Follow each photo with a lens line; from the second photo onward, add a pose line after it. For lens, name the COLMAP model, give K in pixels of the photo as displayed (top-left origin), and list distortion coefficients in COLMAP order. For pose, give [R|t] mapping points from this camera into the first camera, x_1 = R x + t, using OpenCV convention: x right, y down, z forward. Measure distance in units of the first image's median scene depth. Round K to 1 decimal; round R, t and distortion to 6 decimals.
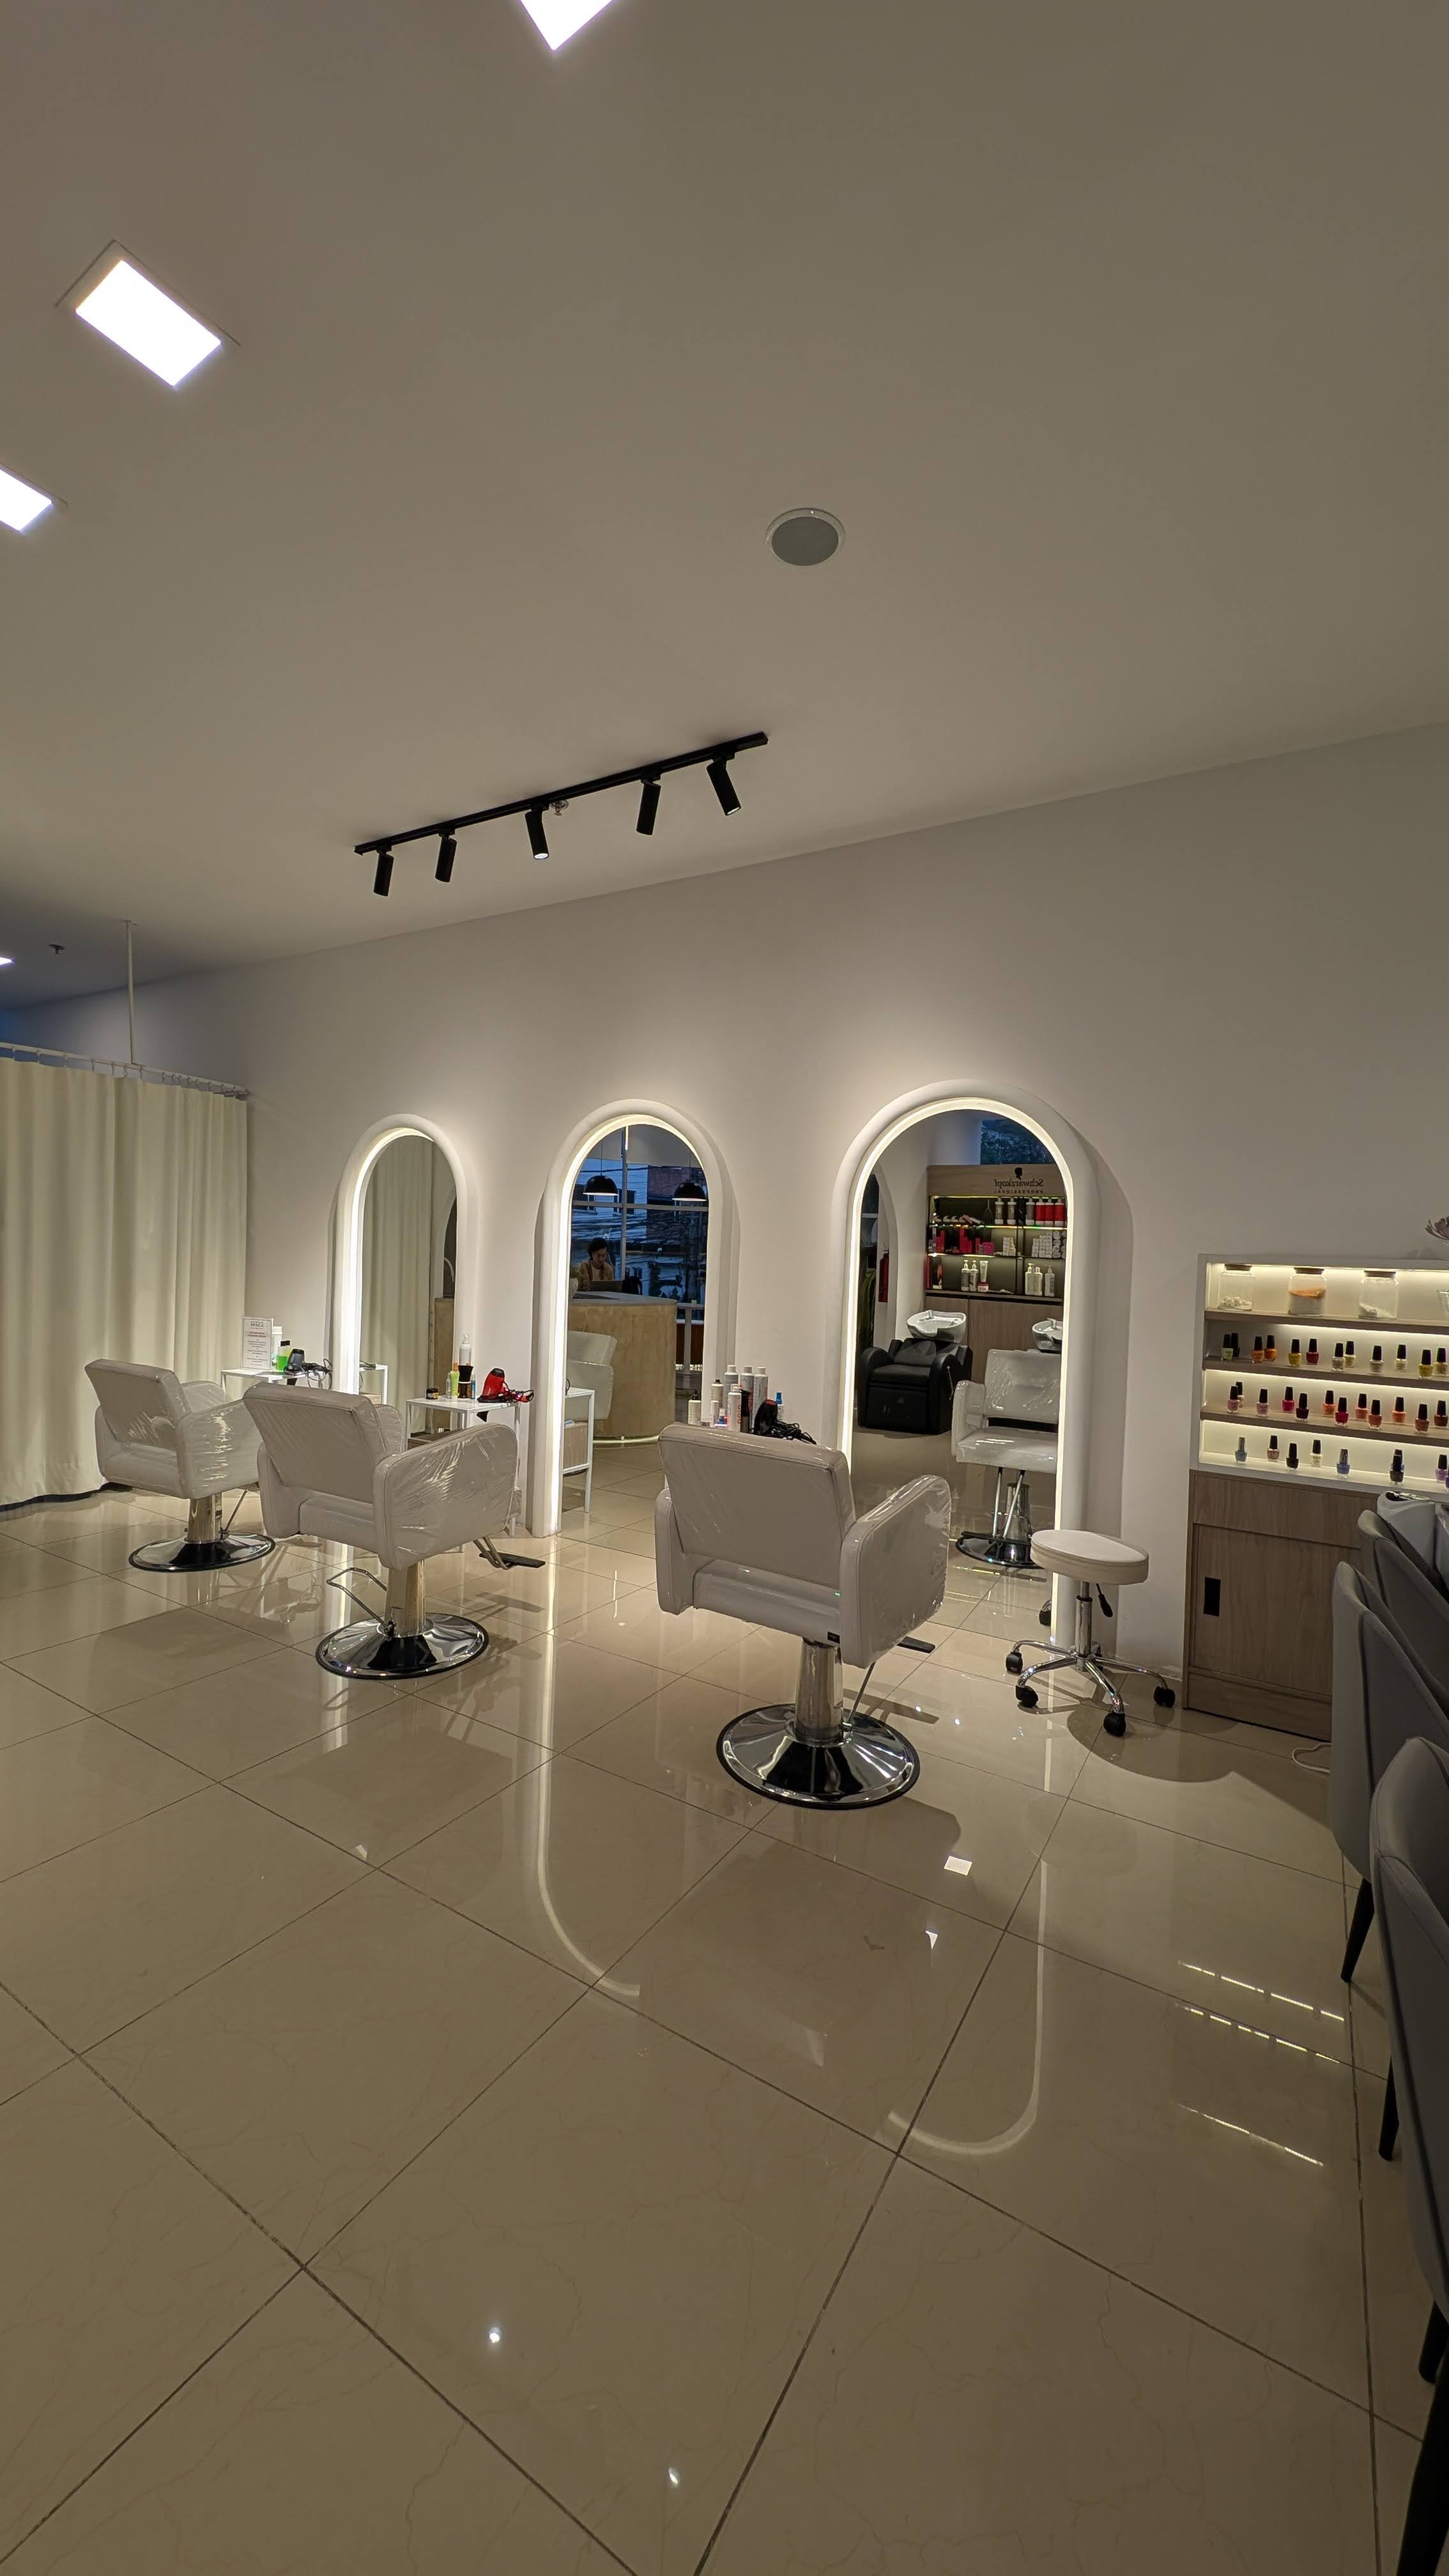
lens RADIAL K [[968.4, 0, 741.0], [0, 968.4, 1290.8], [0, 0, 1]] dist [0.001295, -0.000228]
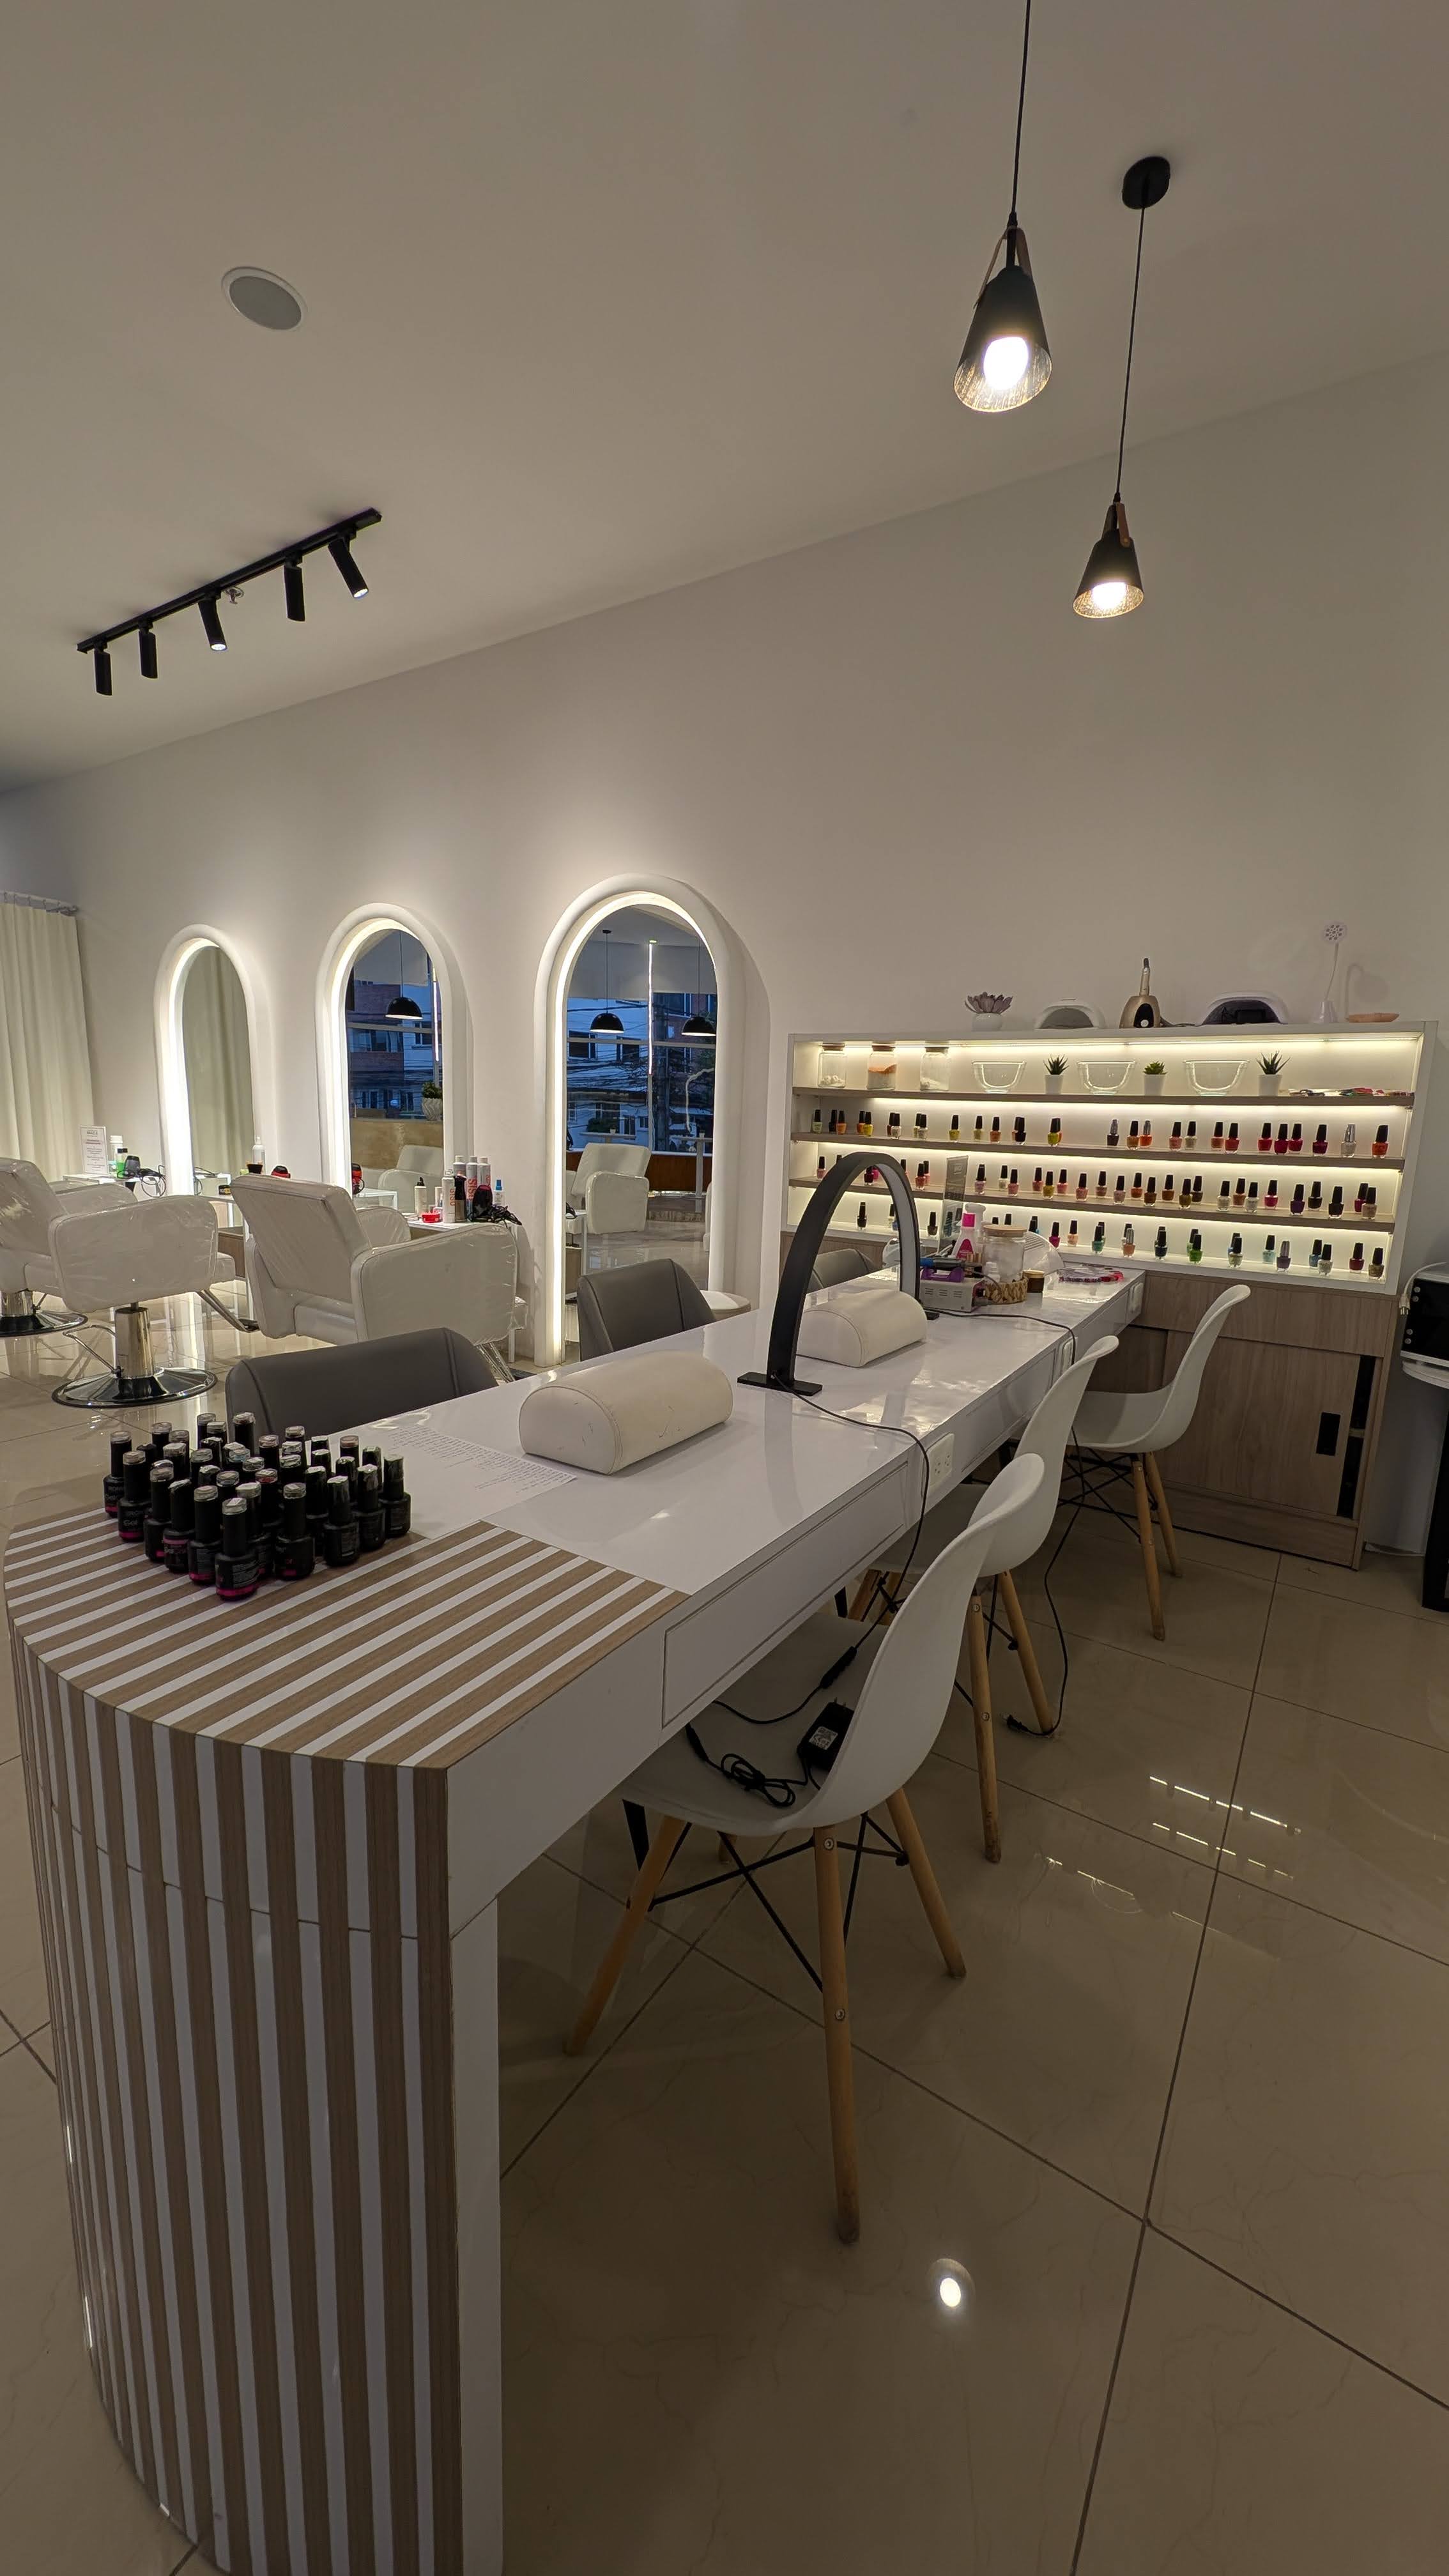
lens RADIAL K [[968.4, 0, 706.5], [0, 968.4, 1287.8], [0, 0, 1]] dist [0.001295, -0.000228]
pose [[0.999199, 0.002265, -0.039962, 0.348180], [0.004071, 0.987468, 0.157767, 0.058535], [0.039818, -0.157803, 0.986667, -0.096843]]
